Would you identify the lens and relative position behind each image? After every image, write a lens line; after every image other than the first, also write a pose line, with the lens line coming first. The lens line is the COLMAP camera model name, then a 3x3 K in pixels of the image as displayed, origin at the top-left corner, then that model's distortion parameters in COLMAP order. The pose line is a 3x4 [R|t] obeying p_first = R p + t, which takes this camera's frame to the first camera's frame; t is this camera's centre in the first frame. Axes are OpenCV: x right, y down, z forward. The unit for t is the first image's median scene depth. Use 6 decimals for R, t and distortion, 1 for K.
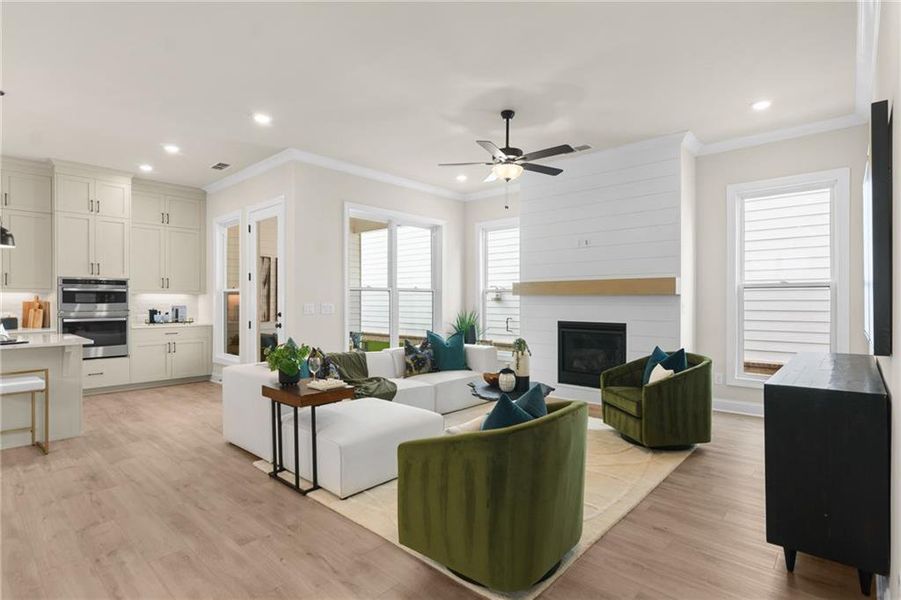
lens RADIAL K [[448.9, 0, 451.9], [0, 448.9, 300.4], [0, 0, 1]] dist [-0.001169, 0.000389]
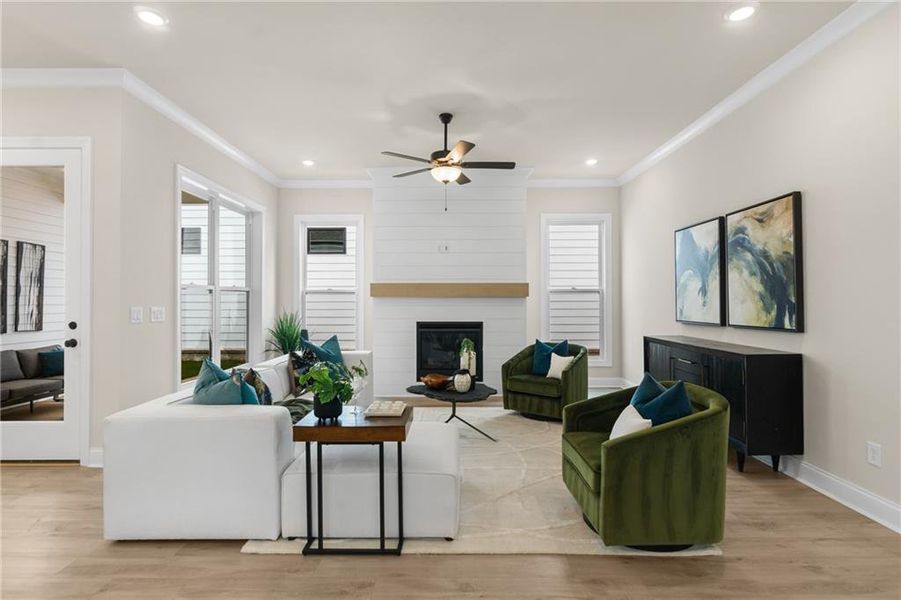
lens RADIAL K [[444.2, 0, 451.5], [0, 444.2, 298.4], [0, 0, 1]] dist [0.000526, 0.000471]
pose [[0.745855, 0.002942, 0.666102, -0.455244], [0.001019, 0.999984, -0.005558, -0.002328], [-0.666108, 0.004825, 0.745840, 0.214932]]
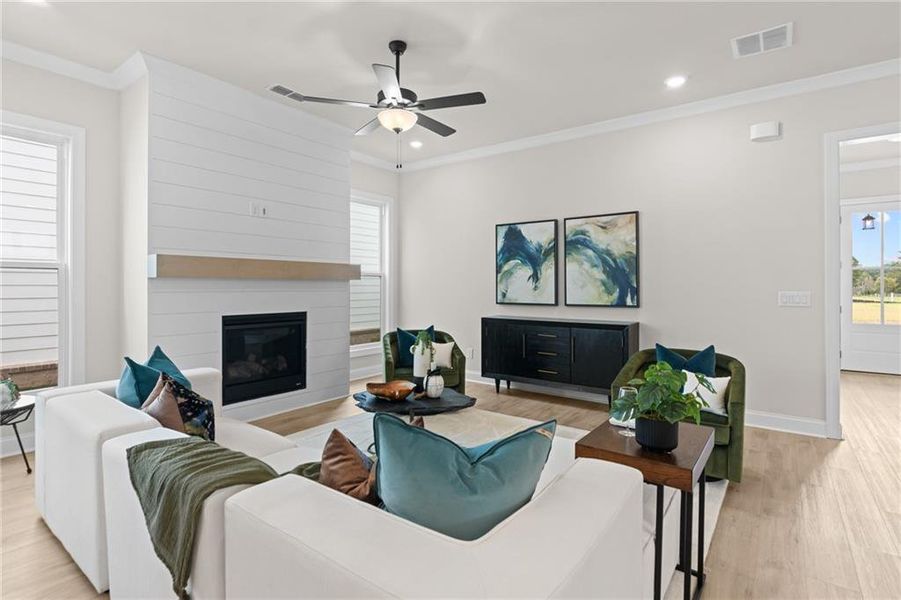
lens RADIAL K [[446.5, 0, 447.0], [0, 446.5, 283.6], [0, 0, 1]] dist [0.000184, -0.000007]
pose [[-0.088321, 0.005609, 0.996076, -0.559631], [-0.002316, 0.999980, -0.005836, -0.000452], [-0.996089, -0.002823, -0.088306, 0.844979]]
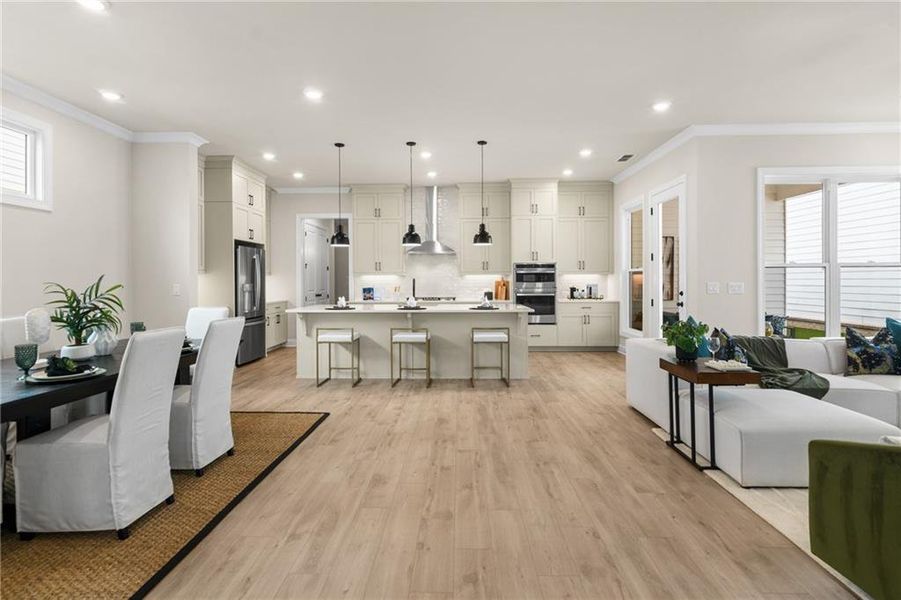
lens RADIAL K [[441.1, 0, 447.6], [0, 441.1, 282.1], [0, 0, 1]] dist [-0.000090, 0.000172]
pose [[0.647694, -0.000091, -0.761901, 0.035516], [0.004598, 0.999982, 0.003789, 0.000075], [0.761887, -0.005957, 0.647683, -0.047612]]
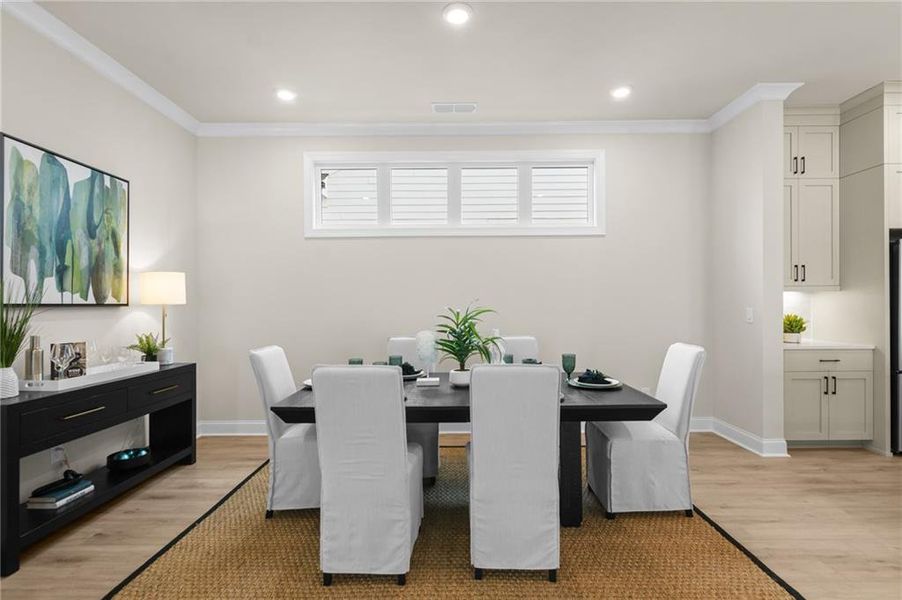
lens RADIAL K [[440.8, 0, 455.2], [0, 440.8, 306.5], [0, 0, 1]] dist [0.000842, 0.000601]
pose [[-0.740791, 0.007388, -0.671695, -0.319555], [0.008187, 0.999965, 0.001970, -0.001730], [0.671686, -0.004040, -0.740825, 0.370978]]
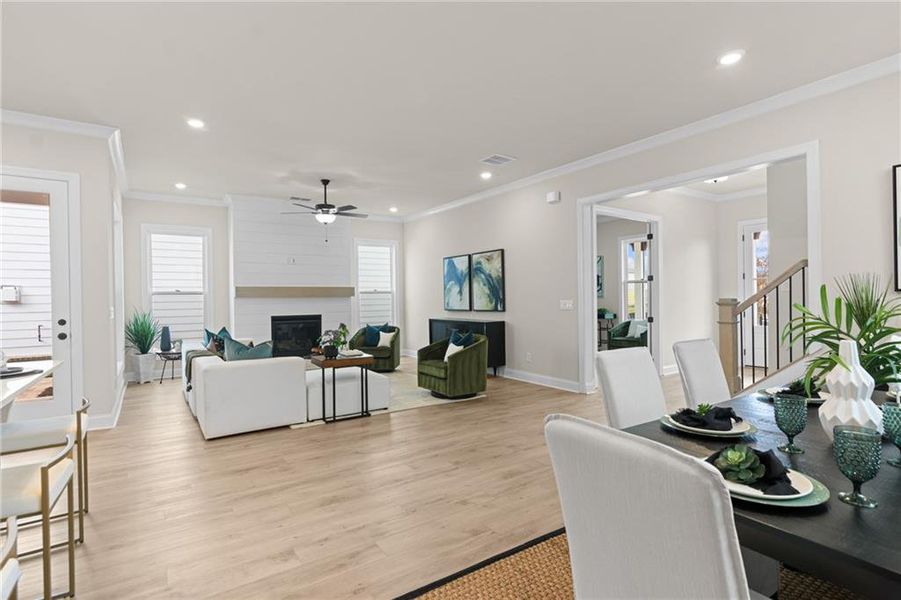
lens RADIAL K [[444.2, 0, 451.5], [0, 444.2, 298.4], [0, 0, 1]] dist [0.000526, 0.000471]
pose [[0.242038, -0.004534, 0.970256, -1.097352], [0.012516, 0.999920, 0.001551, -0.003161], [-0.970186, 0.011768, 0.242075, 0.173289]]
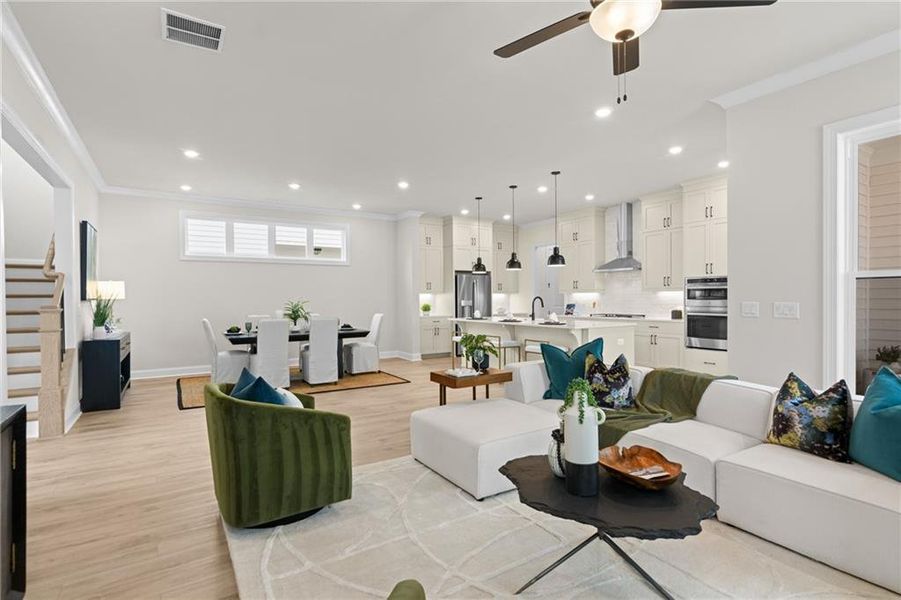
lens RADIAL K [[444.2, 0, 451.5], [0, 444.2, 298.4], [0, 0, 1]] dist [0.000526, 0.000471]
pose [[-0.264953, 0.003229, -0.964256, 0.524890], [0.007558, 0.999971, 0.001272, -0.003058], [0.964232, -0.006951, -0.264969, 0.812255]]
